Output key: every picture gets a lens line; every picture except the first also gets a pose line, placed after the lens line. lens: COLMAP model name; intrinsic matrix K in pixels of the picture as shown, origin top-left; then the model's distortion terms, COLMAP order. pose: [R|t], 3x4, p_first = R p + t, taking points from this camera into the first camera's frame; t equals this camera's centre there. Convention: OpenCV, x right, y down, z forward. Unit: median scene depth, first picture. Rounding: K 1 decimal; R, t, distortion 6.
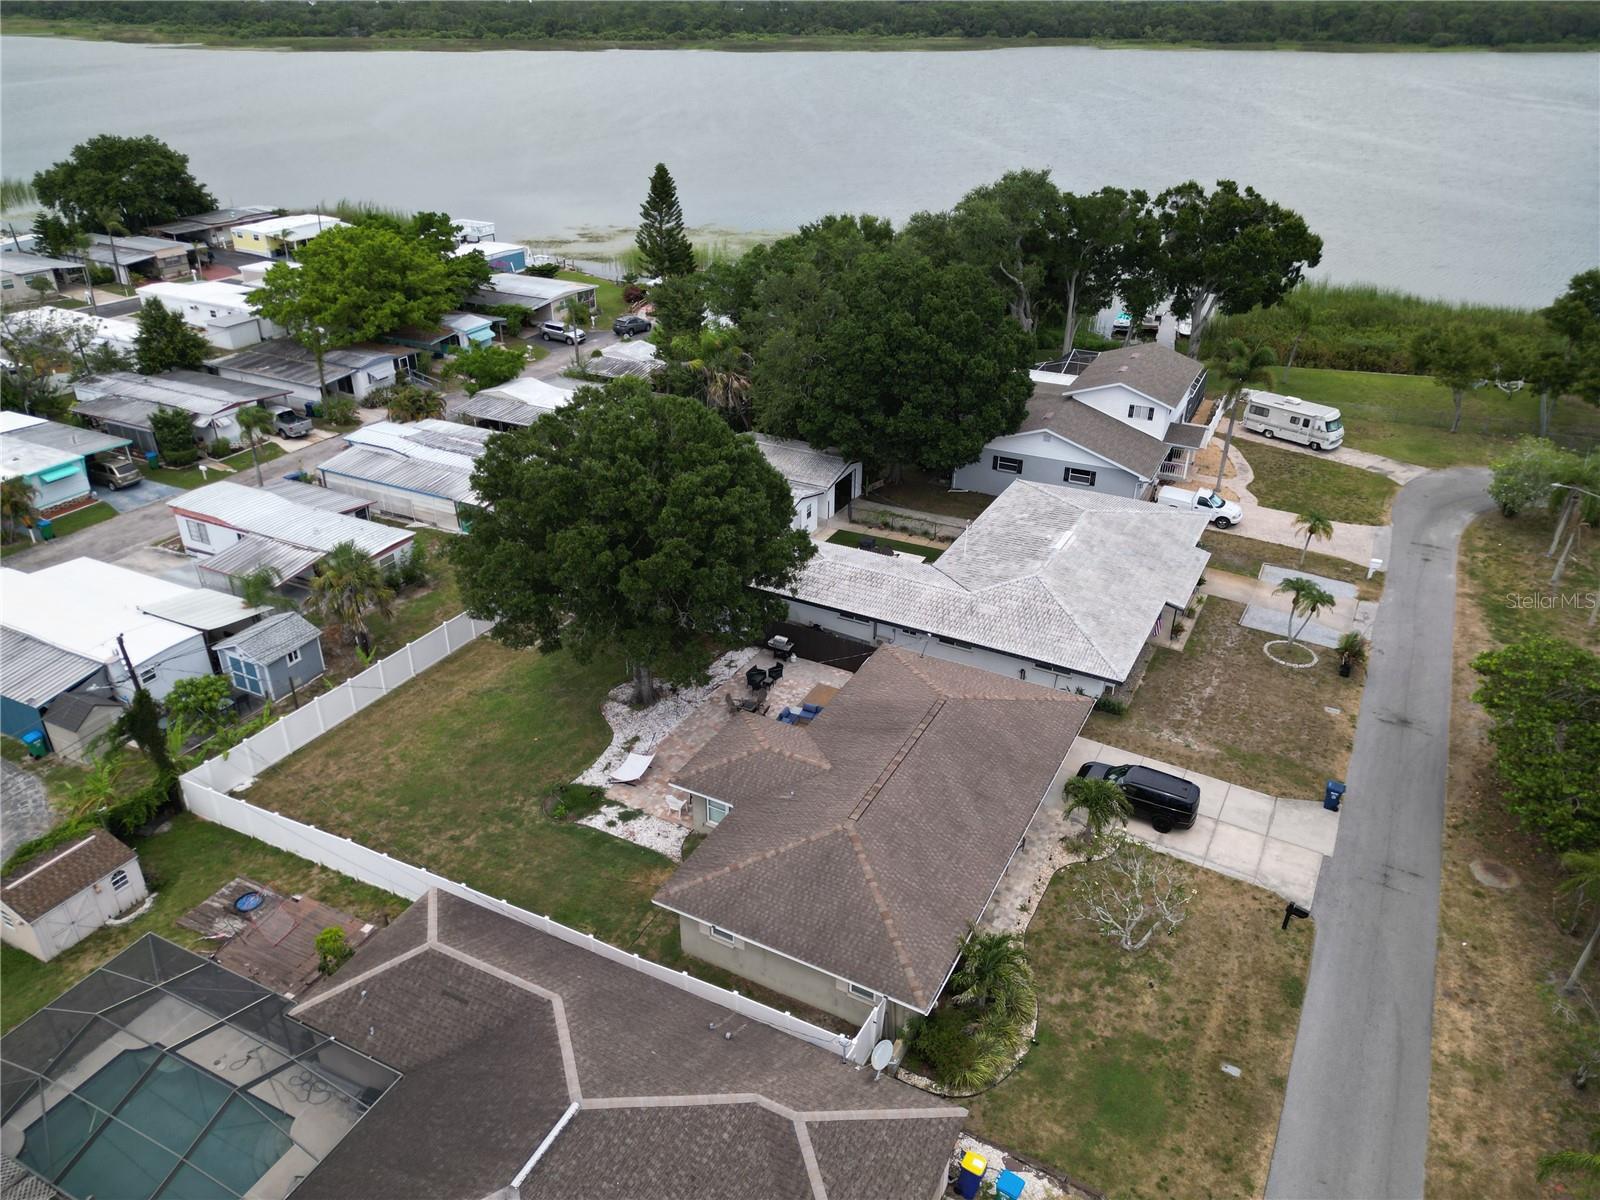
lens RADIAL K [[1120.5, 0, 794.9], [0, 1120.5, 598.5], [0, 0, 1]] dist [0.070137, -0.056951]
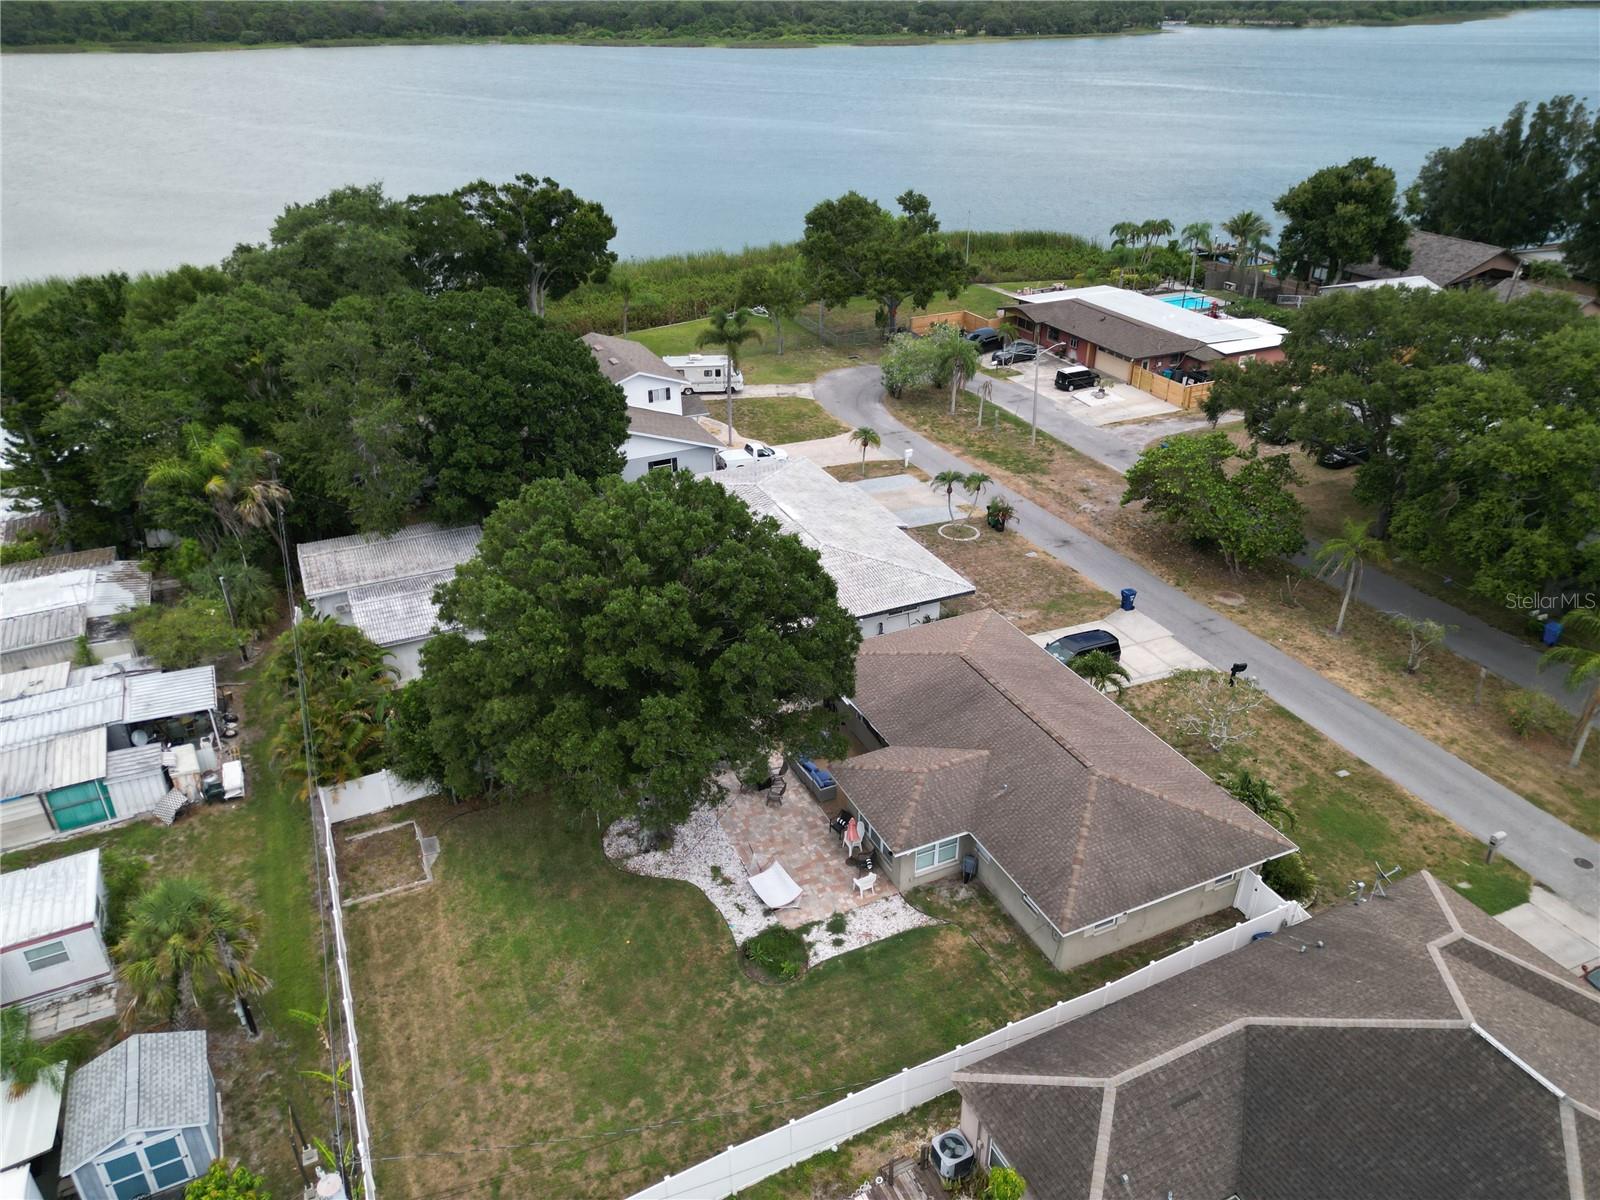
lens RADIAL K [[1120.5, 0, 794.9], [0, 1120.5, 598.5], [0, 0, 1]] dist [0.070137, -0.056951]
pose [[0.605144, -0.384283, 0.697228, -0.591025], [0.383886, 0.908095, 0.167319, -0.171326], [-0.697447, 0.166404, 0.697049, 0.319600]]
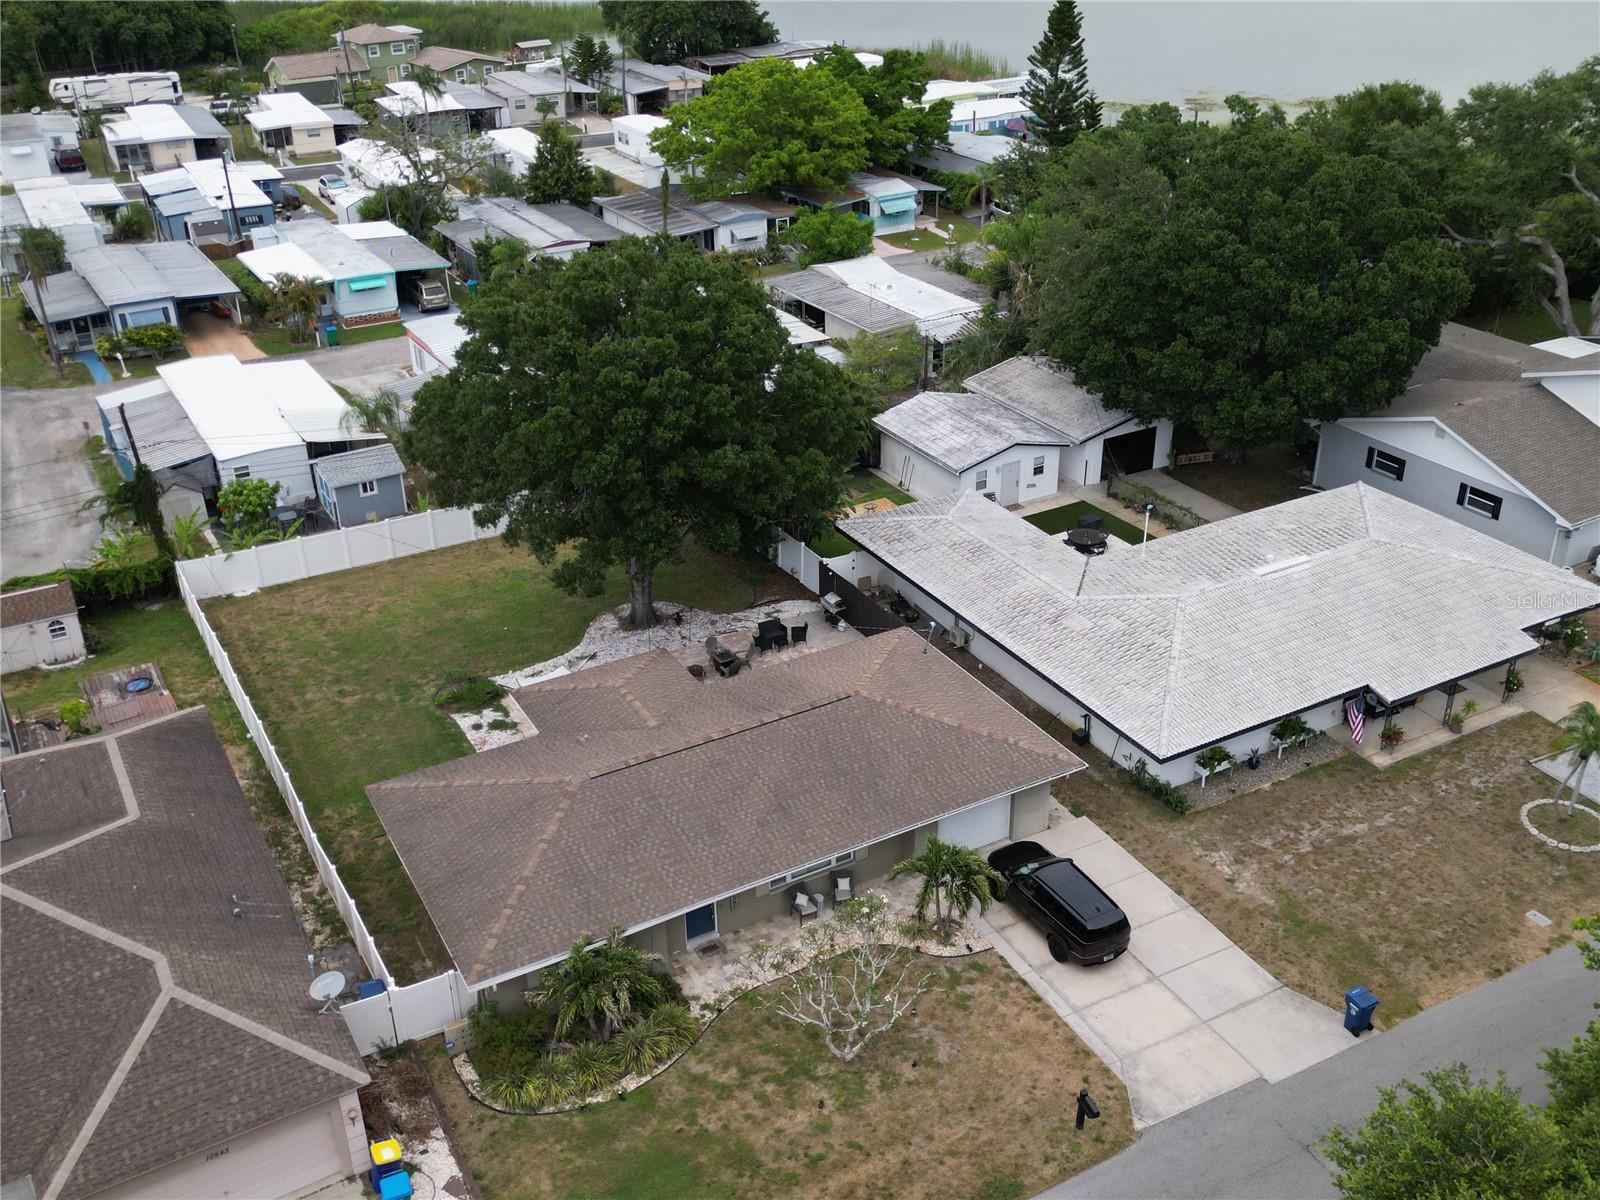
lens RADIAL K [[1506.9, 0, 791.7], [0, 1506.9, 600.1], [0, 0, 1]] dist [0.135129, -0.269240]
pose [[0.837087, 0.238307, -0.492438, 0.508989], [-0.238218, 0.969098, 0.064034, -0.023480], [0.492481, 0.063705, 0.867989, 0.084425]]
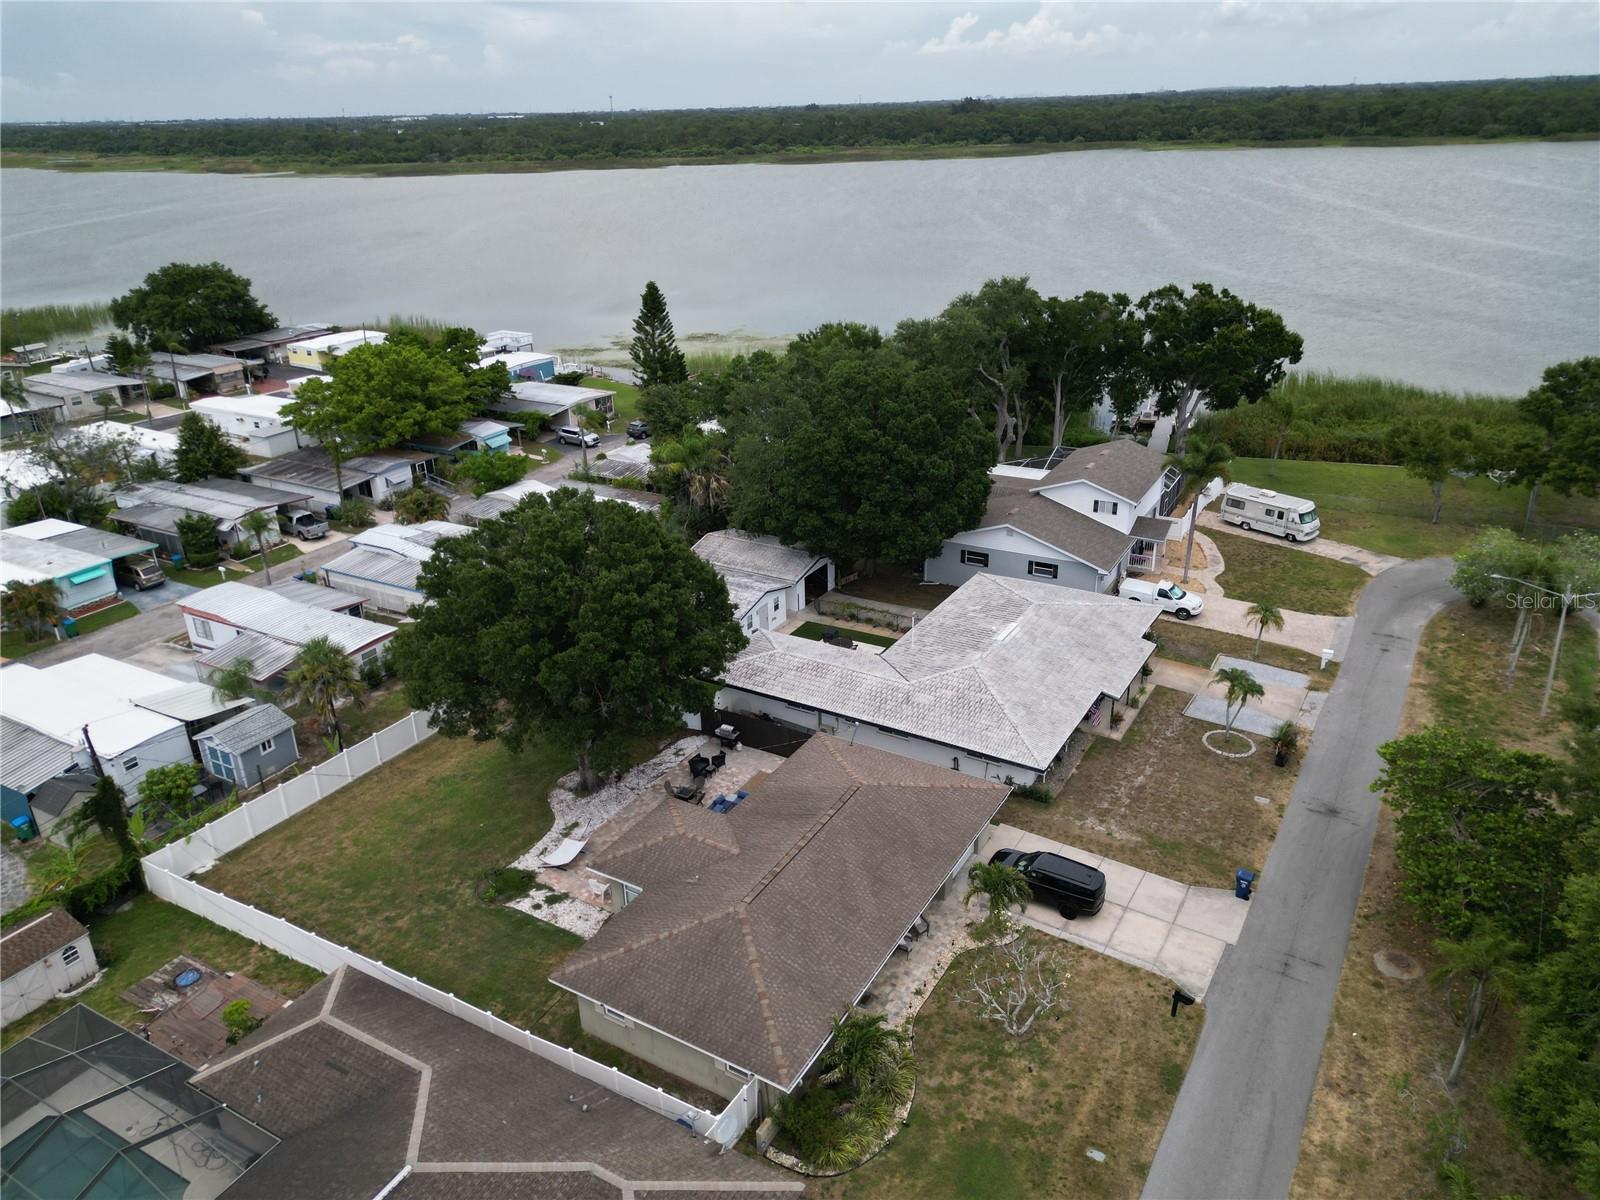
lens RADIAL K [[1120.5, 0, 794.9], [0, 1120.5, 598.5], [0, 0, 1]] dist [0.070137, -0.056951]
pose [[0.998271, -0.007019, -0.058354, 0.119445], [0.002335, 0.996796, -0.079954, -0.000507], [0.058728, 0.079679, 0.995089, -0.045253]]
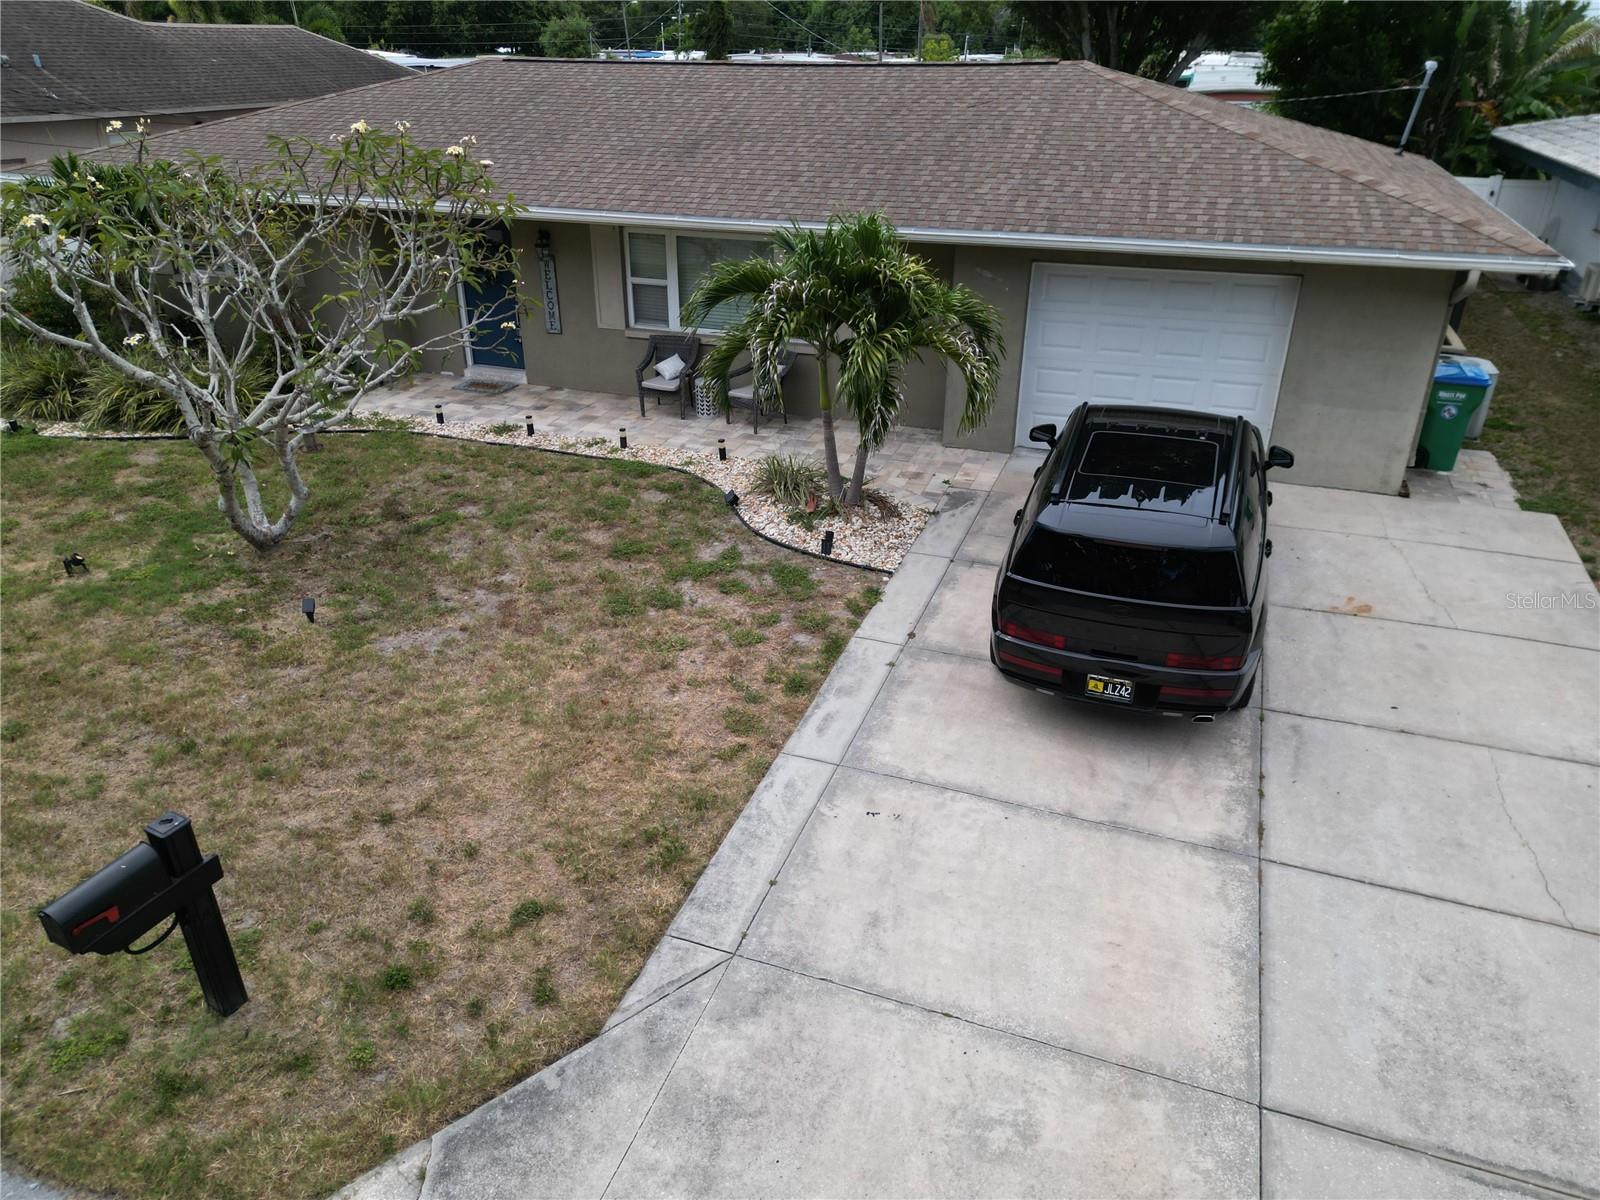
lens RADIAL K [[1120.5, 0, 794.9], [0, 1120.5, 598.5], [0, 0, 1]] dist [0.070137, -0.056951]
pose [[0.141312, 0.434889, -0.889327, 0.423373], [-0.470128, 0.820060, 0.326315, 0.127509], [0.871212, 0.371986, 0.320338, 0.769894]]
